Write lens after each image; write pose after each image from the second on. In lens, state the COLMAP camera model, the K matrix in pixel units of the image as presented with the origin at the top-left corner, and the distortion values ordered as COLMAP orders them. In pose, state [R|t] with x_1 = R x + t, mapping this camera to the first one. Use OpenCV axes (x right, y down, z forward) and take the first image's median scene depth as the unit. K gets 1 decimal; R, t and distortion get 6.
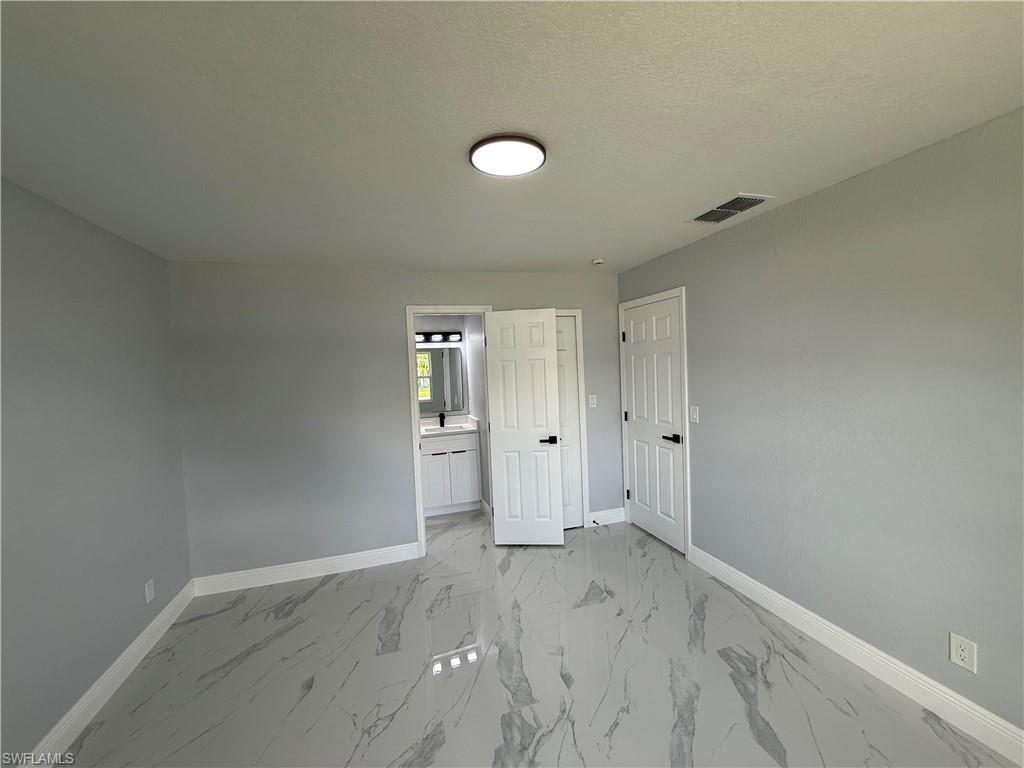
lens RADIAL K [[406.6, 0, 515.0], [0, 406.6, 386.7], [0, 0, 1]] dist [-0.001038, 0.000477]
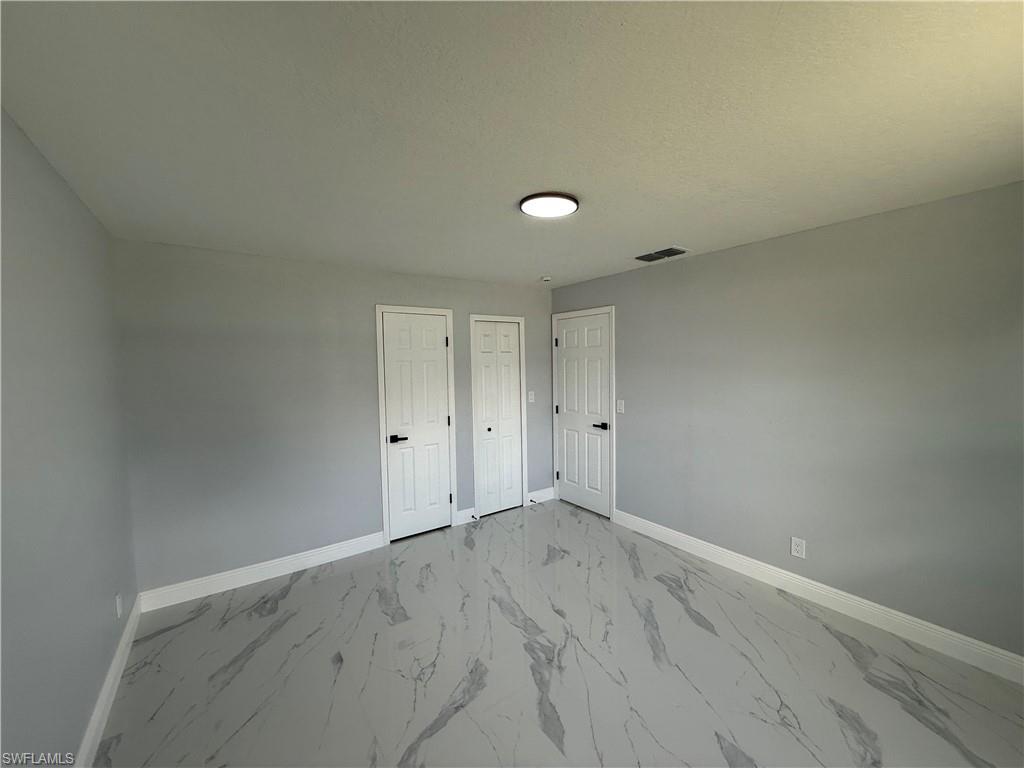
lens RADIAL K [[406.6, 0, 512.3], [0, 406.6, 385.7], [0, 0, 1]] dist [-0.001038, 0.000477]
pose [[0.950338, 0.006885, 0.311144, -0.281357], [-0.006492, 0.999976, -0.002299, 0.008634], [-0.311152, 0.000165, 0.950360, -0.109445]]
